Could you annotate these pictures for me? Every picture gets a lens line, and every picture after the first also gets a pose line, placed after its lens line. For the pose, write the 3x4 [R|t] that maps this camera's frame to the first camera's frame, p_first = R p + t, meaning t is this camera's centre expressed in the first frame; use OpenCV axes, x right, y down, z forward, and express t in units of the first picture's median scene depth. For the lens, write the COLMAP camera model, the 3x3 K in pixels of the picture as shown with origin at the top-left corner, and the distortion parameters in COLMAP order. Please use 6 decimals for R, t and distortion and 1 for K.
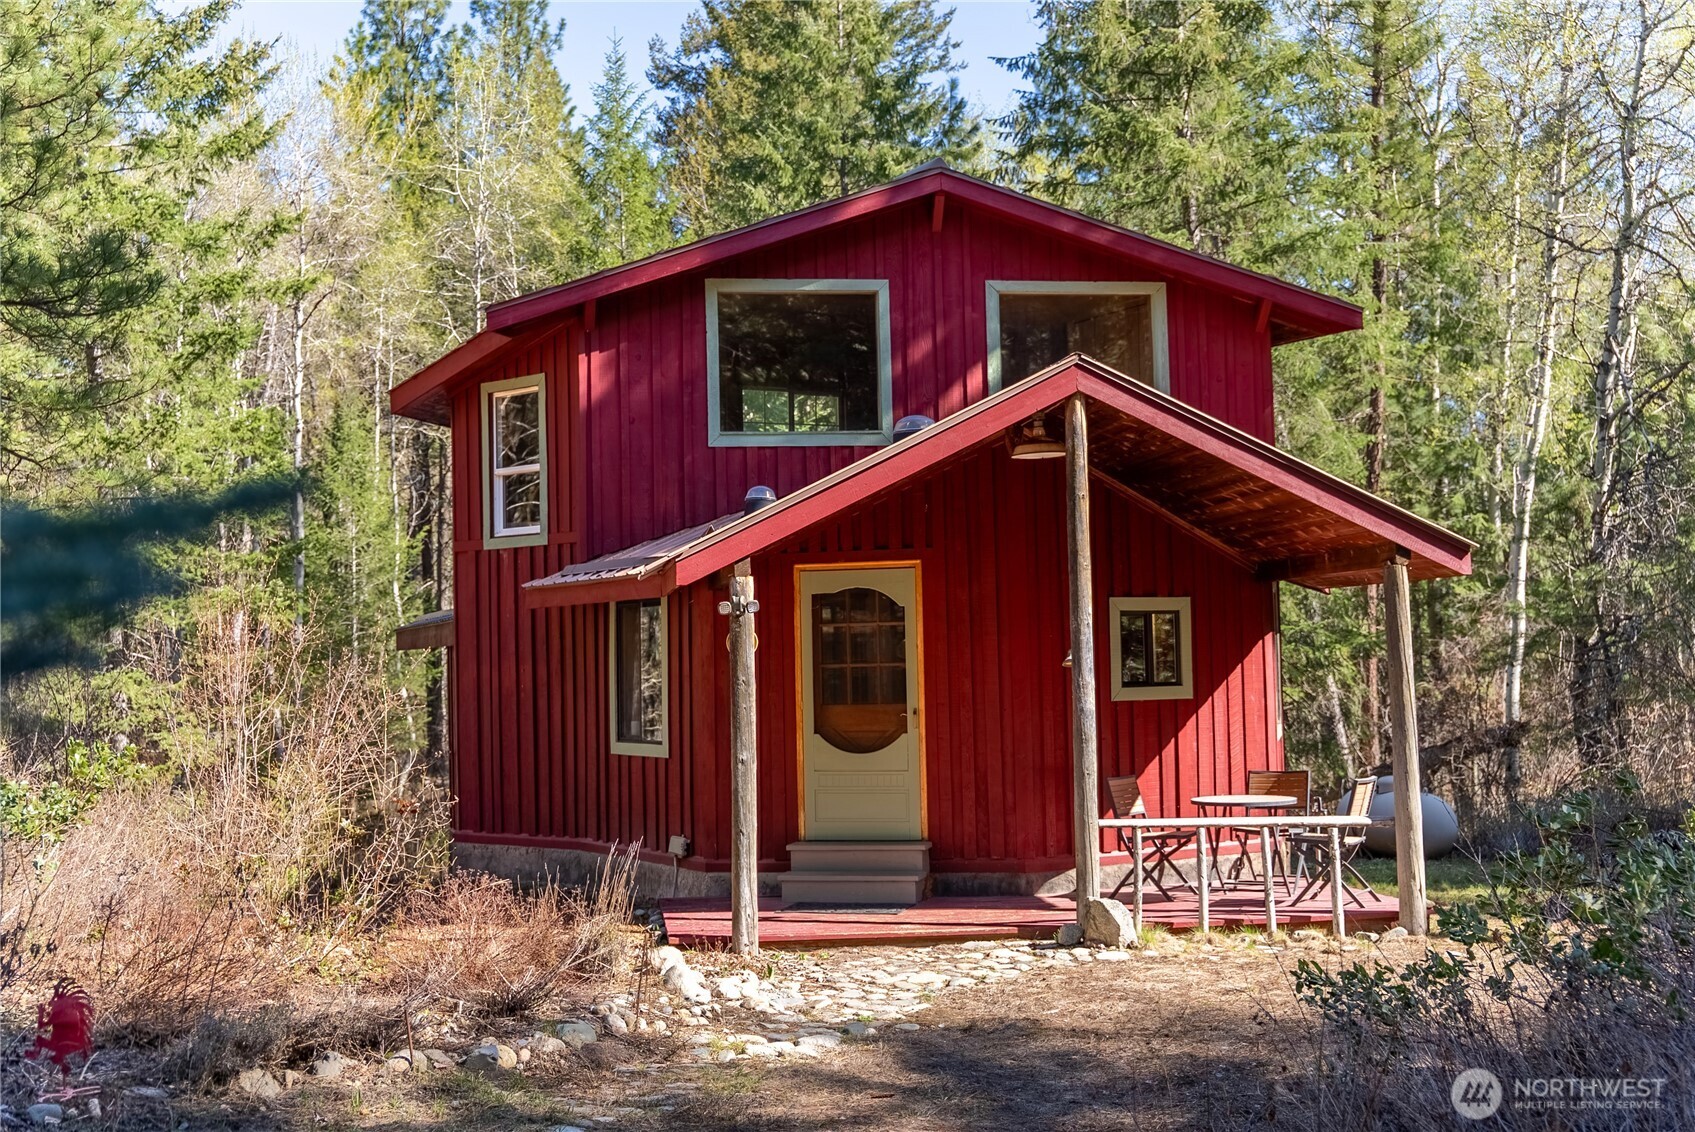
lens RADIAL K [[1956.2, 0, 839.7], [0, 1956.2, 565.4], [0, 0, 1]] dist [0.000245, 0.000000]
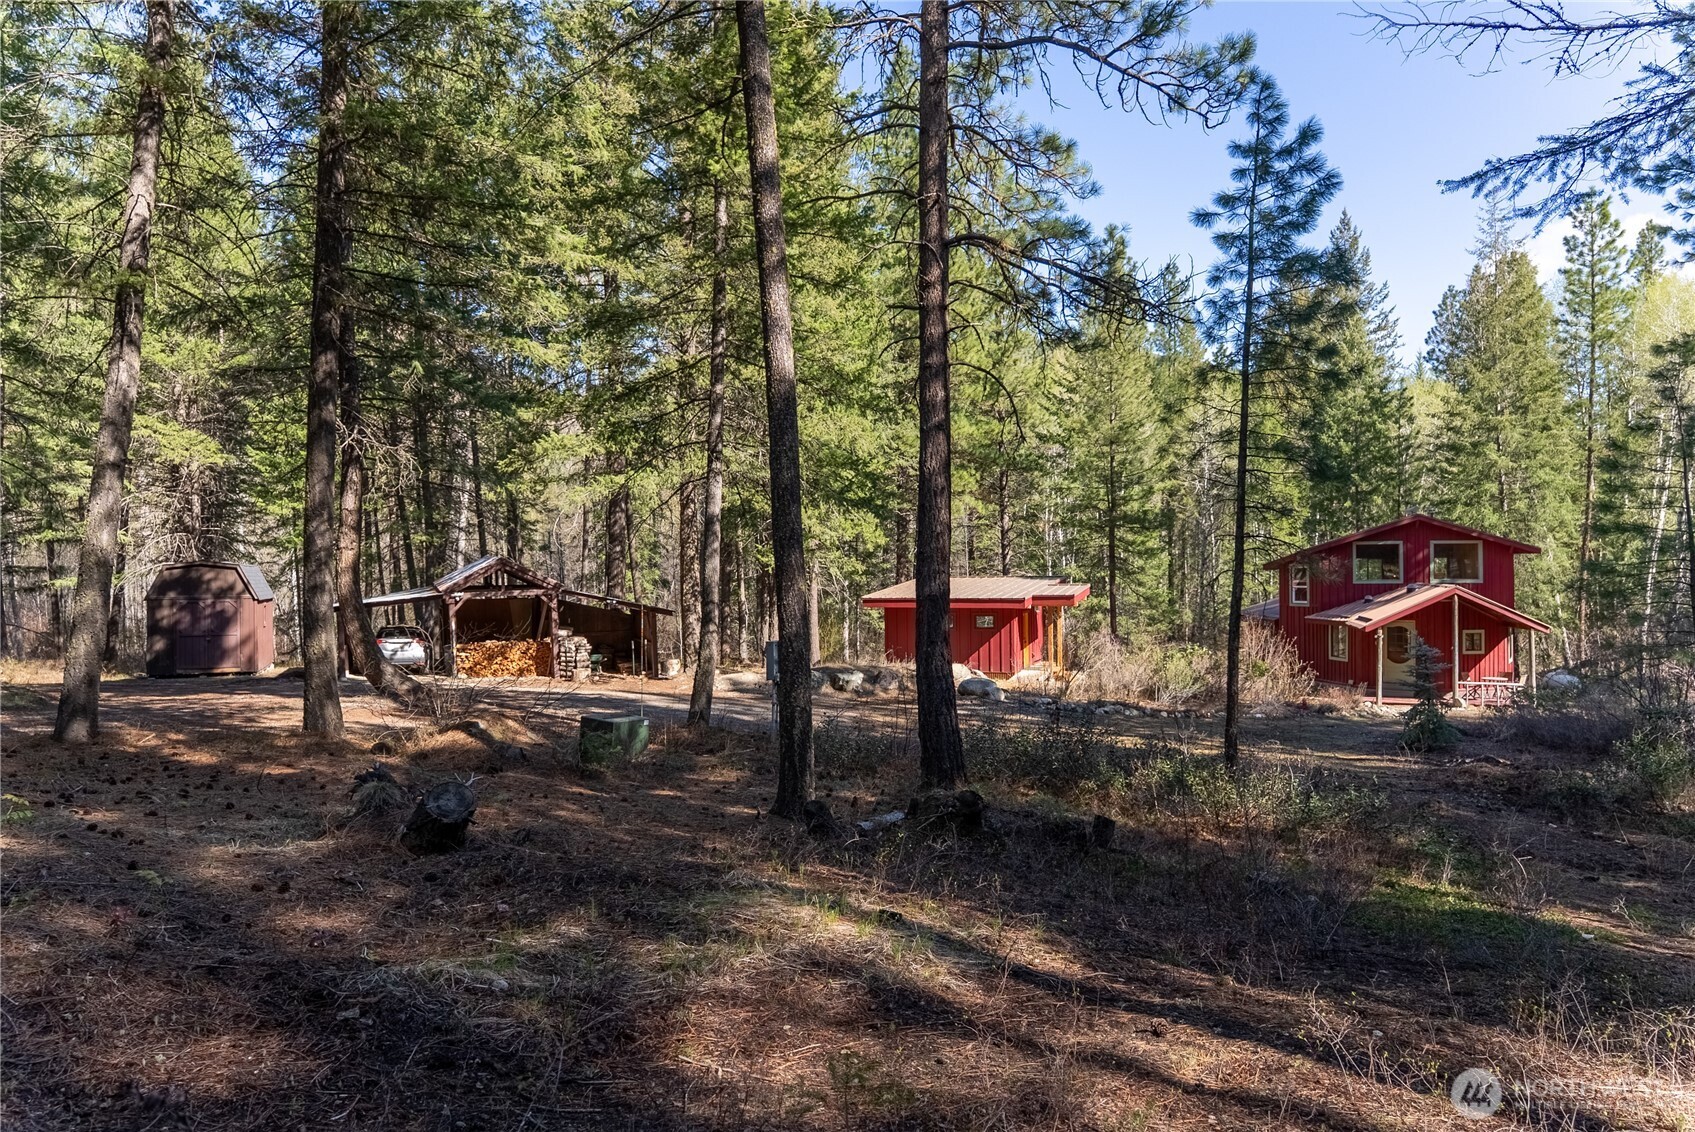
lens RADIAL K [[1160.6, 0, 847.3], [0, 1160.6, 568.3], [0, 0, 1]] dist [-0.004381, -0.010509]
pose [[0.936372, 0.017555, -0.350570, -0.234160], [0.003246, 0.998273, 0.058659, -0.267530], [0.350994, -0.056065, 0.934698, -1.808850]]
